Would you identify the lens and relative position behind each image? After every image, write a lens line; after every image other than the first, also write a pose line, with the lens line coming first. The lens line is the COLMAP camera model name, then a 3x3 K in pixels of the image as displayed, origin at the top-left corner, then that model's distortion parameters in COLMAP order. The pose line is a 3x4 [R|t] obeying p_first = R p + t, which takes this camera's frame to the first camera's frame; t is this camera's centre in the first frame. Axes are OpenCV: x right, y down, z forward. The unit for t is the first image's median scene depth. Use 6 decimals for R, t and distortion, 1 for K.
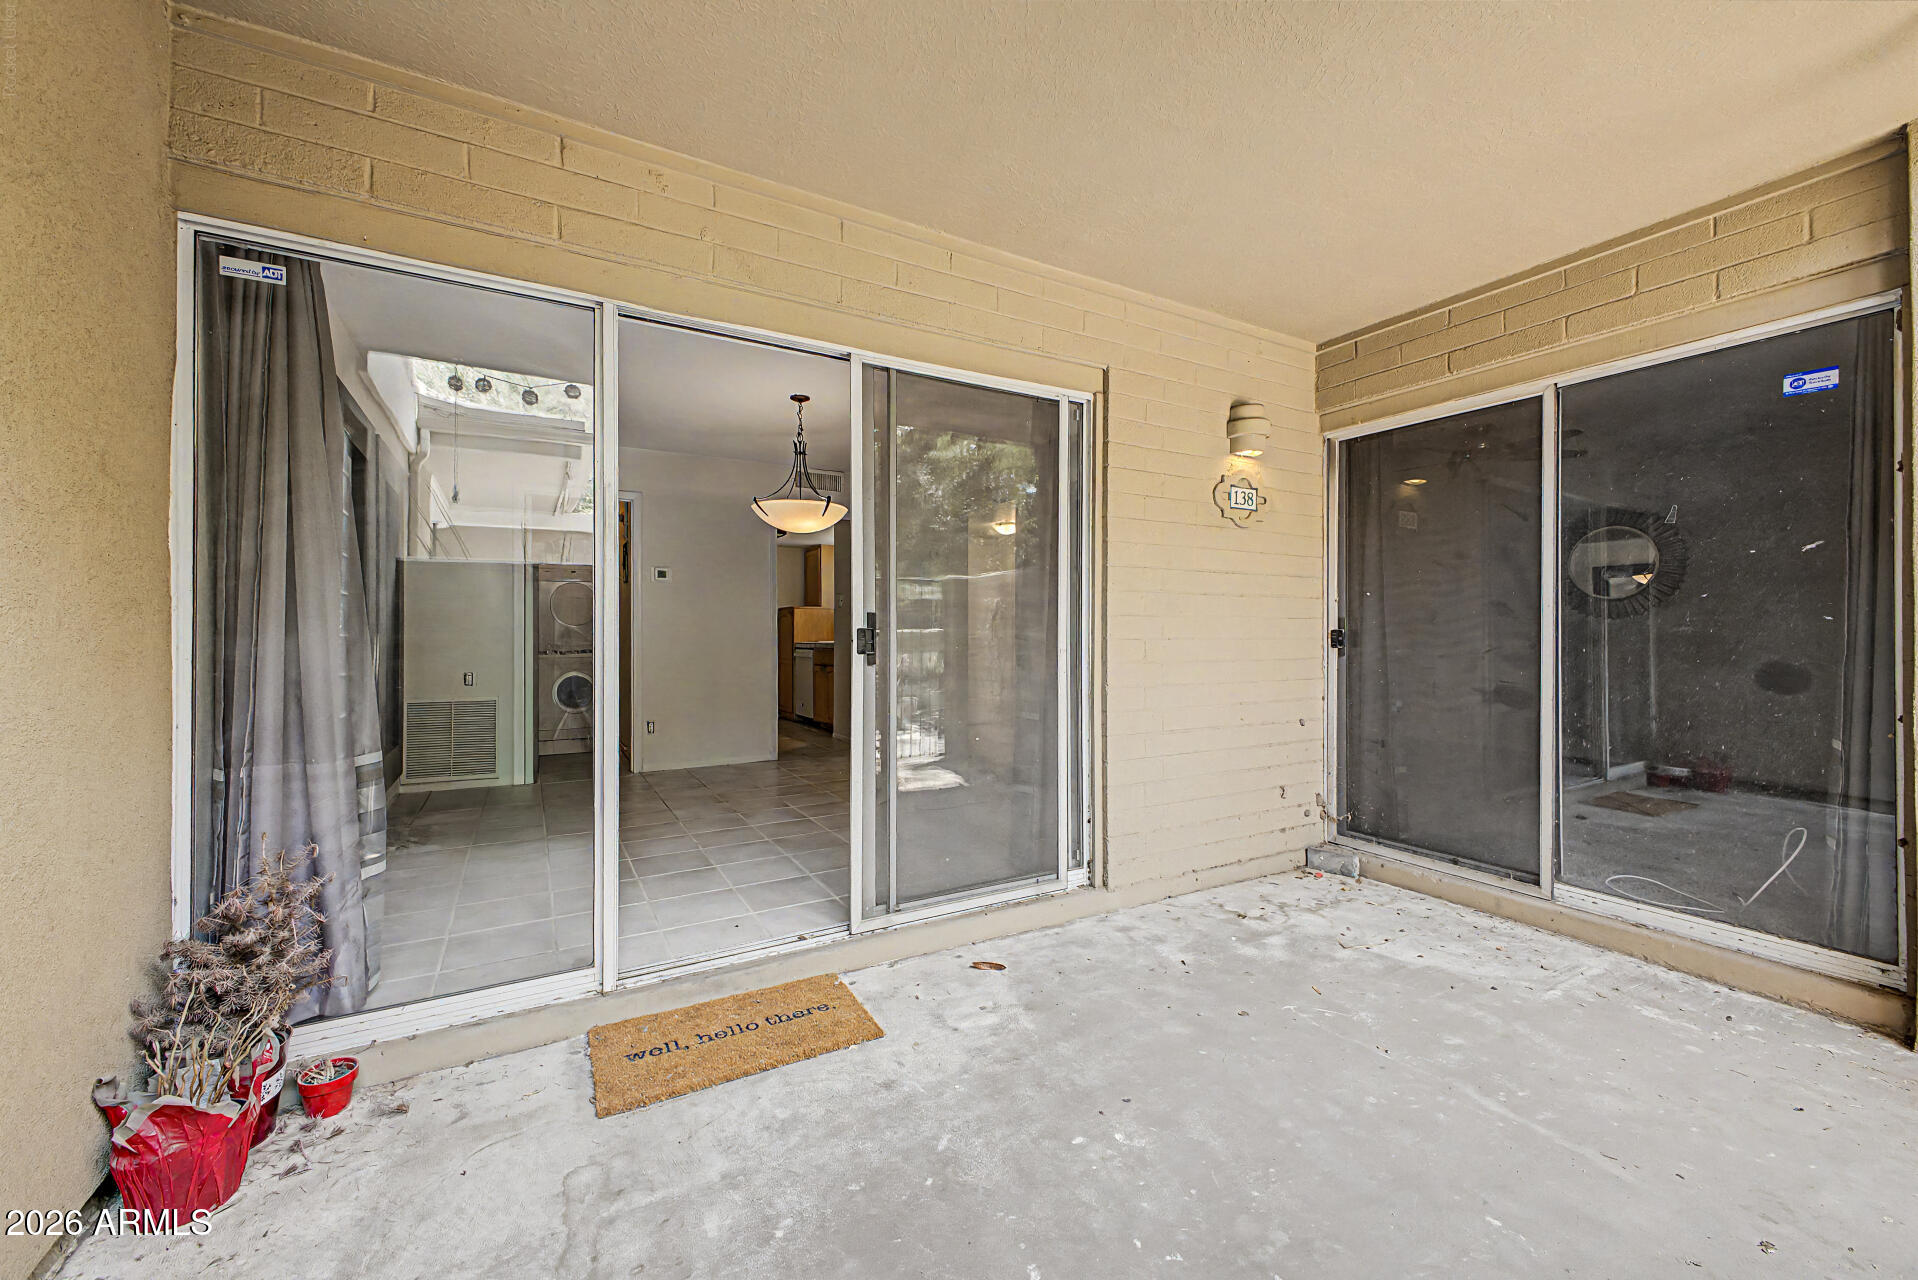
lens RADIAL K [[760.0, 0, 955.9], [0, 760.0, 633.6], [0, 0, 1]] dist [0.008055, -0.000157]
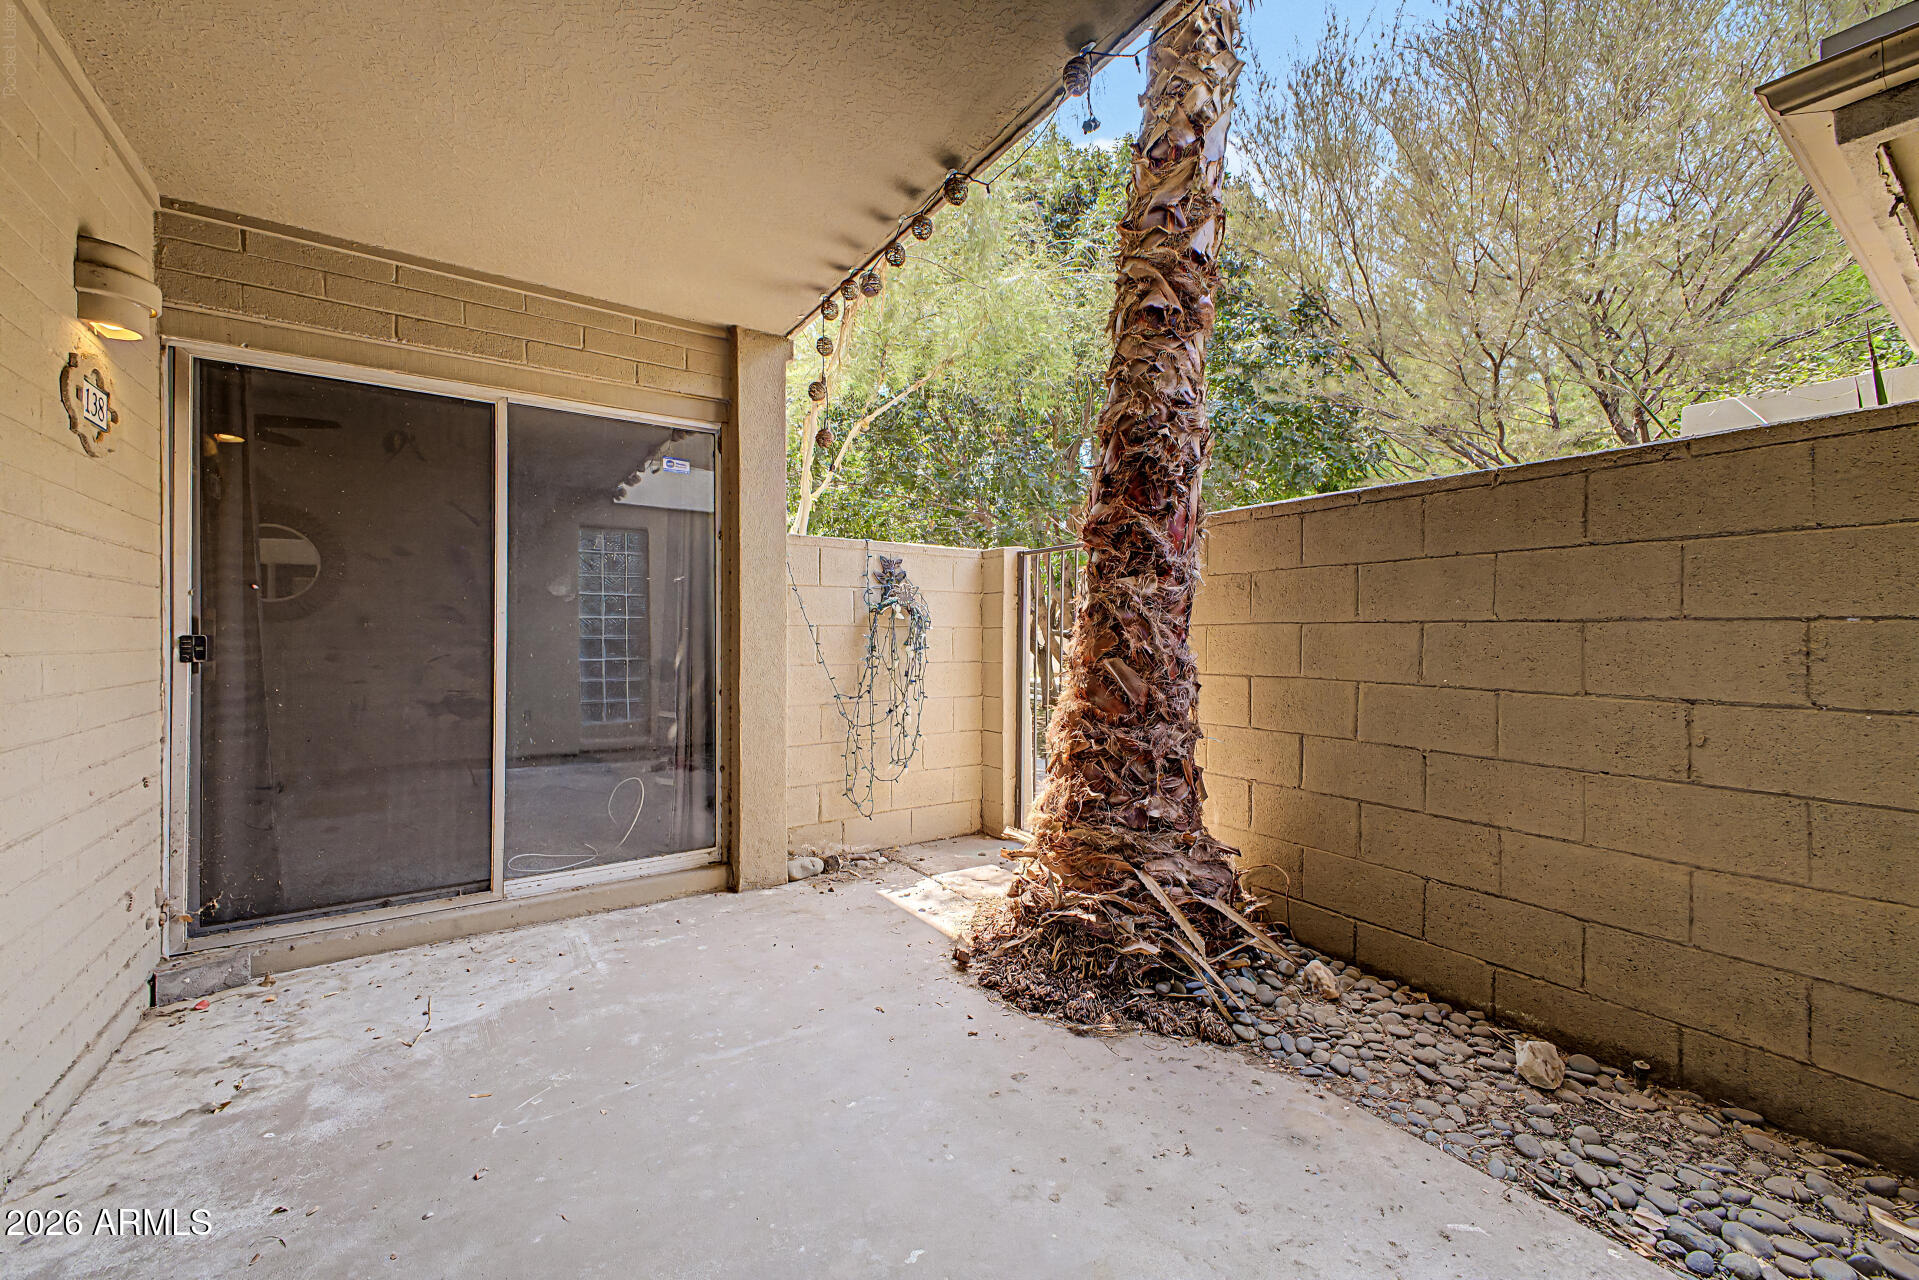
lens RADIAL K [[760.4, 0, 954.9], [0, 760.4, 638.1], [0, 0, 1]] dist [0.008055, -0.000157]
pose [[-0.081762, -0.004658, 0.996641, -0.289098], [0.002163, 0.999986, 0.004851, -0.005823], [-0.996649, 0.002553, -0.081751, 0.472938]]
